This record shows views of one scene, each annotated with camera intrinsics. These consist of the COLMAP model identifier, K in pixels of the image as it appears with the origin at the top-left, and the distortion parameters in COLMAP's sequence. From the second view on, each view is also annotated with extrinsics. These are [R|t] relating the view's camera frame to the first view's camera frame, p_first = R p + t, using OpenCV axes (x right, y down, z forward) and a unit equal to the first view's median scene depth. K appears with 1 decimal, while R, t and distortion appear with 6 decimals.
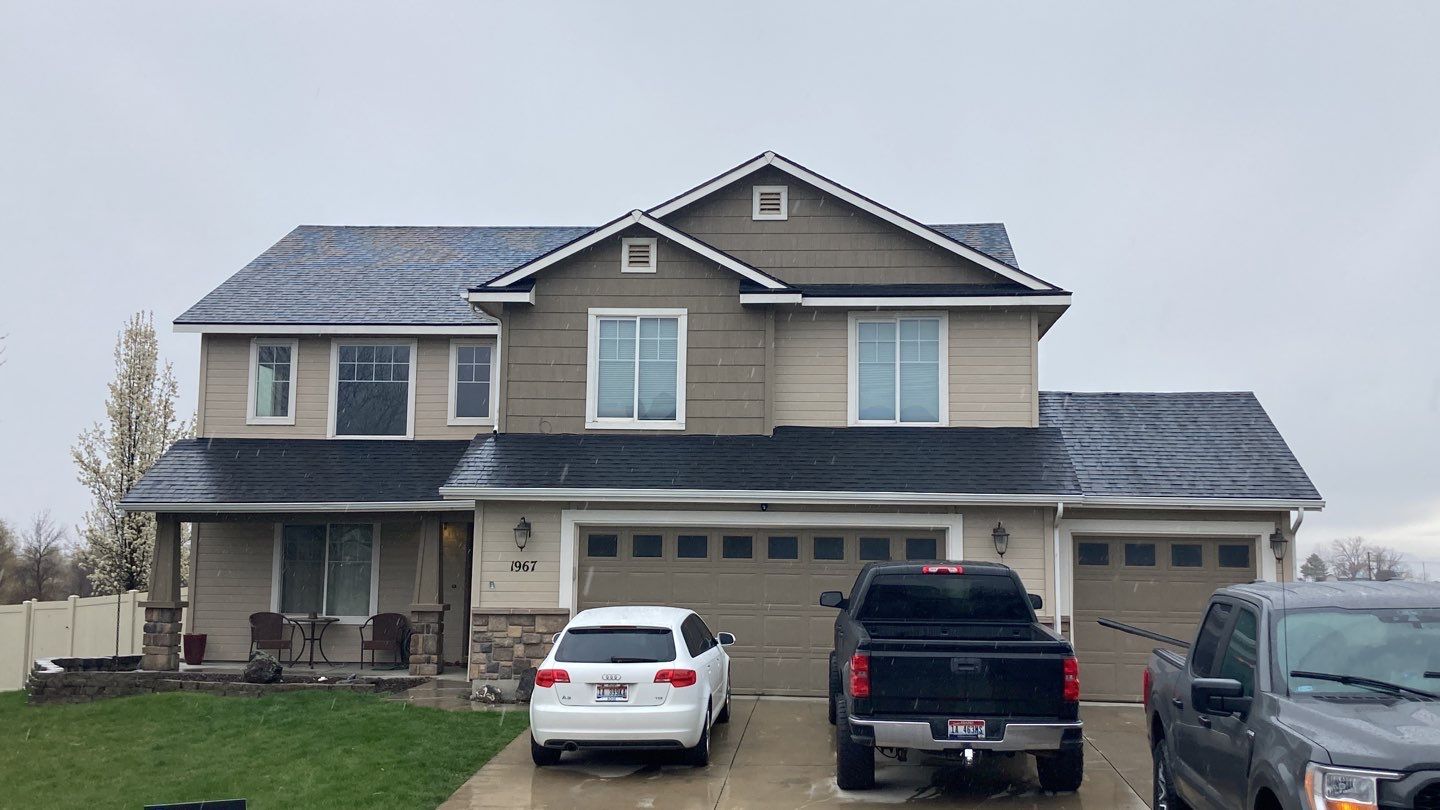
lens RADIAL K [[1514.6, 0, 720.0], [0, 1514.6, 405.0], [0, 0, 1]] dist [0.042661, 0.008594]
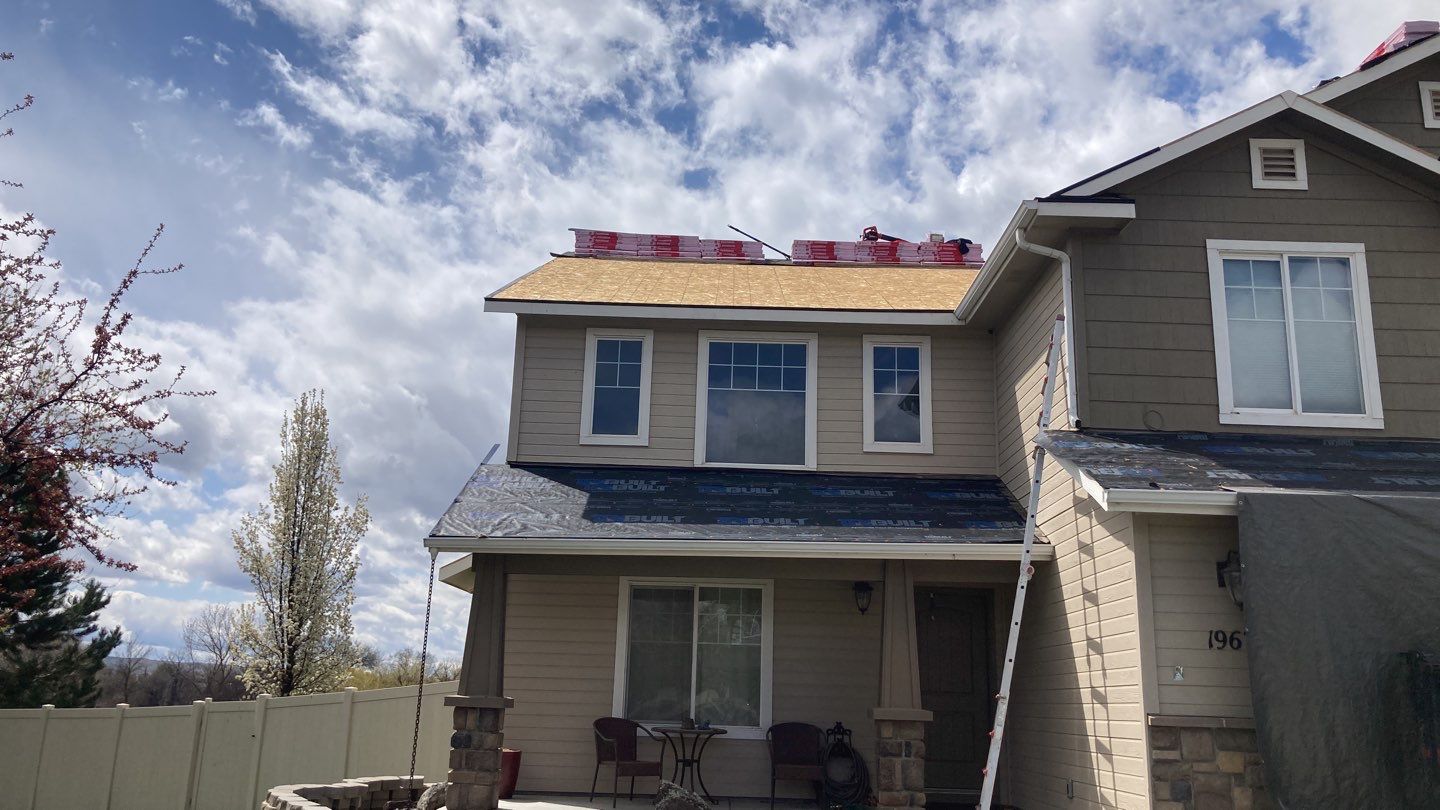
lens RADIAL K [[1152.8, 0, 720.0], [0, 1152.8, 405.0], [0, 0, 1]] dist [0.040919, -0.003772]
pose [[0.998287, 0.027894, 0.051423, -0.300396], [-0.020638, 0.990412, -0.136597, 0.072968], [-0.054741, 0.135302, 0.989291, 0.507314]]
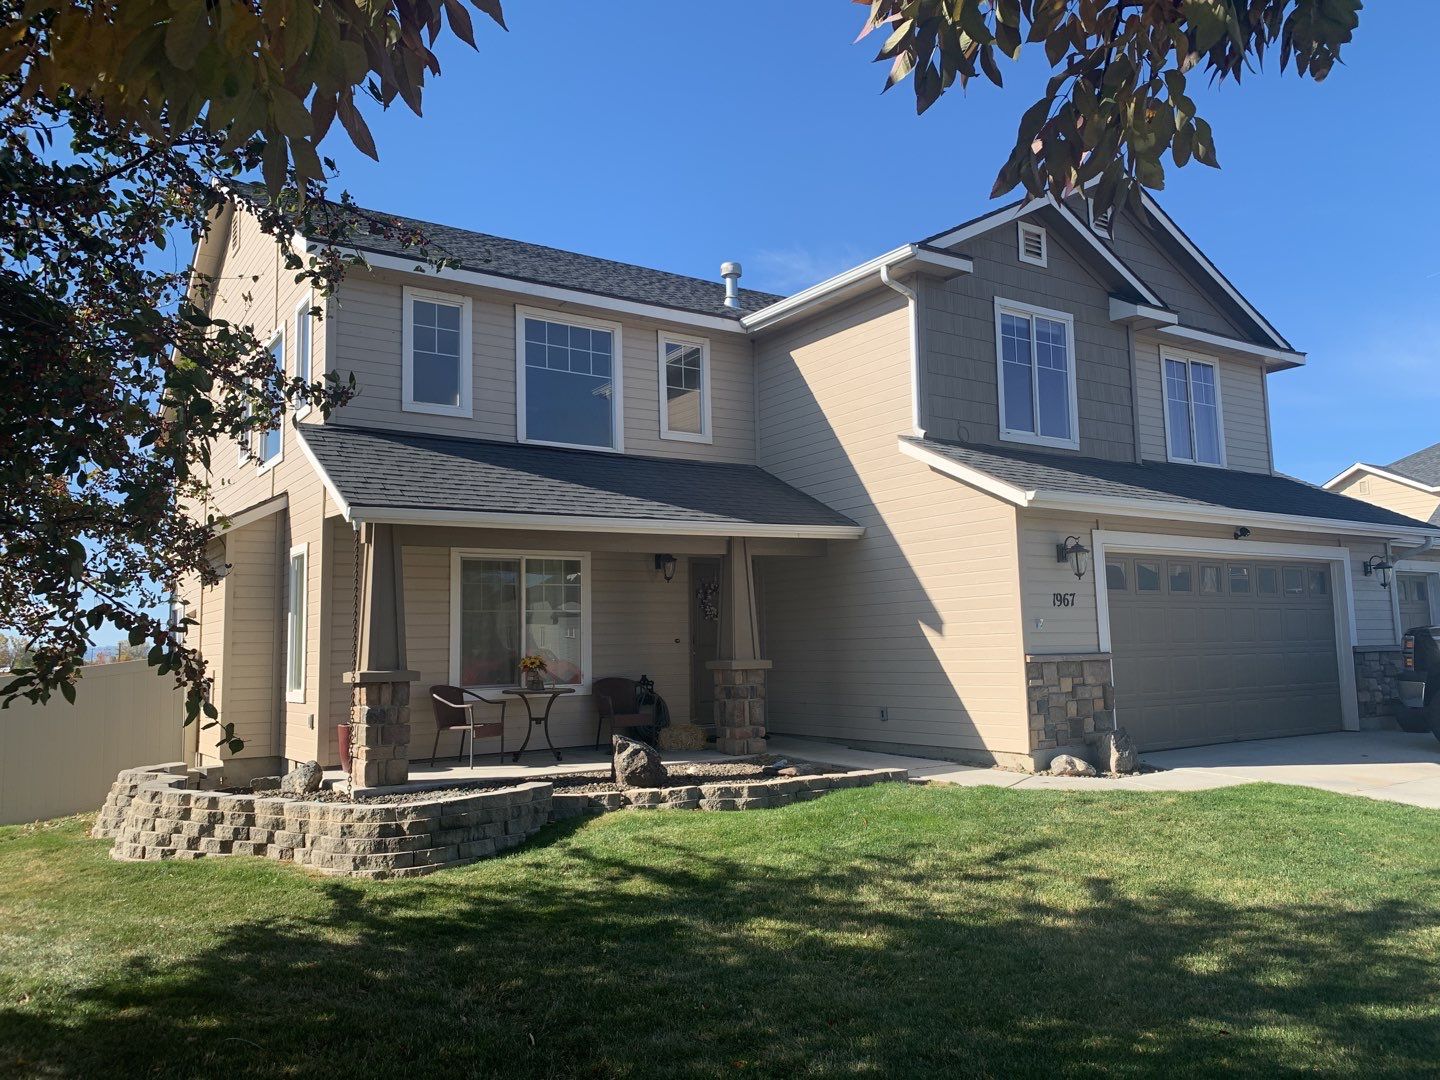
lens RADIAL K [[1084.2, 0, 720.0], [0, 1084.2, 540.0], [0, 0, 1]] dist [0.122543, -0.000483]
pose [[0.798825, 0.029910, 0.600820, -0.538650], [-0.036250, 0.999342, -0.001554, 0.072035], [-0.600471, -0.020538, 0.799383, 0.574732]]
